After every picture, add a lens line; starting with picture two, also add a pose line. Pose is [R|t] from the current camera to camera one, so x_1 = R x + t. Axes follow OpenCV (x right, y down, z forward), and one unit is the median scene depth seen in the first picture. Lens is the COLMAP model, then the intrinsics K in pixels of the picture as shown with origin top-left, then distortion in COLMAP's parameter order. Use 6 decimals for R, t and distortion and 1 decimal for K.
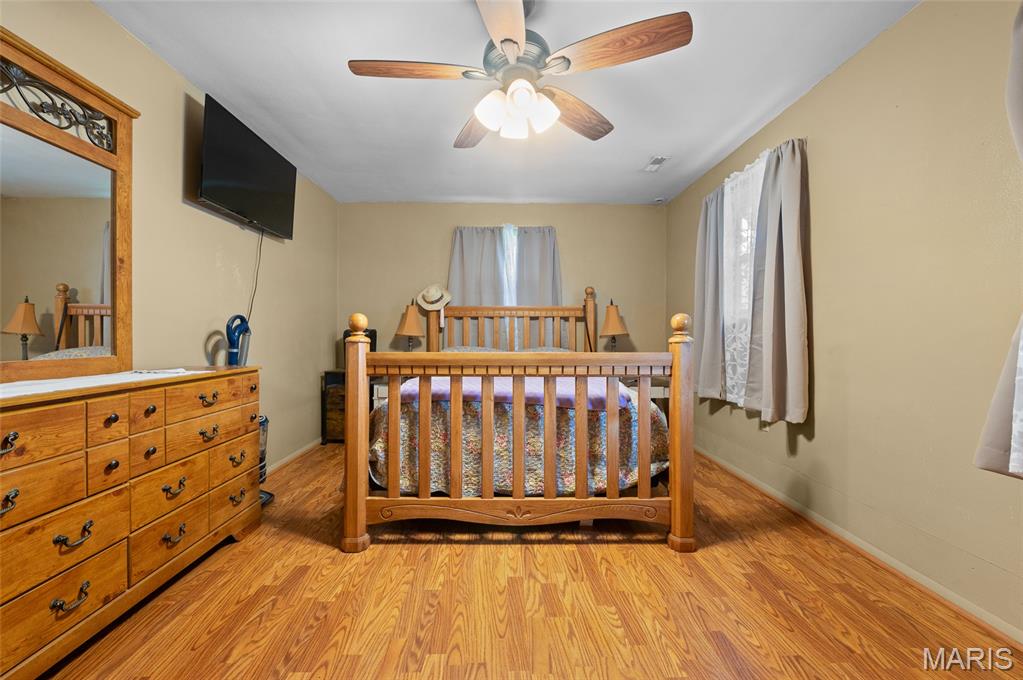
lens RADIAL K [[414.5, 0, 503.9], [0, 414.5, 336.6], [0, 0, 1]] dist [-0.007095, -0.000910]
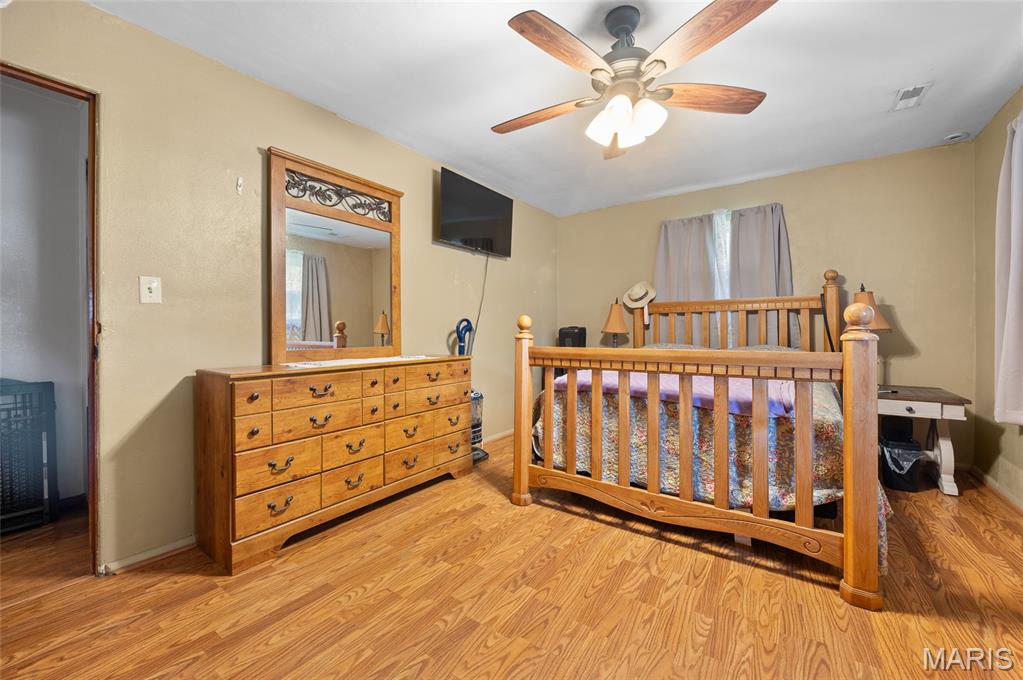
lens RADIAL K [[414.5, 0, 496.9], [0, 414.5, 332.4], [0, 0, 1]] dist [-0.007095, -0.000910]
pose [[0.790715, -0.005328, -0.612161, 0.353482], [0.004090, 0.999986, -0.003422, -0.001023], [0.612170, 0.000202, 0.790726, -0.037413]]
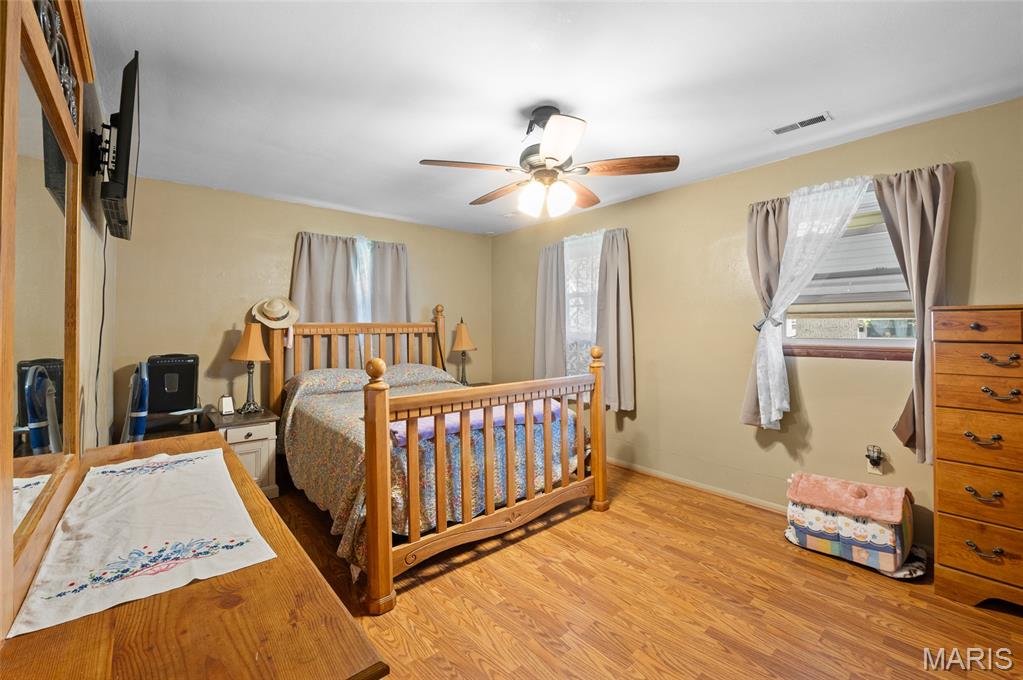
lens RADIAL K [[439.7, 0, 501.7], [0, 439.7, 319.0], [0, 0, 1]] dist [-0.000566, 0.000135]
pose [[0.756256, -0.000989, 0.654276, -0.808181], [0.010740, 0.999883, -0.010903, -0.133736], [-0.654188, 0.015272, 0.756178, 0.051771]]
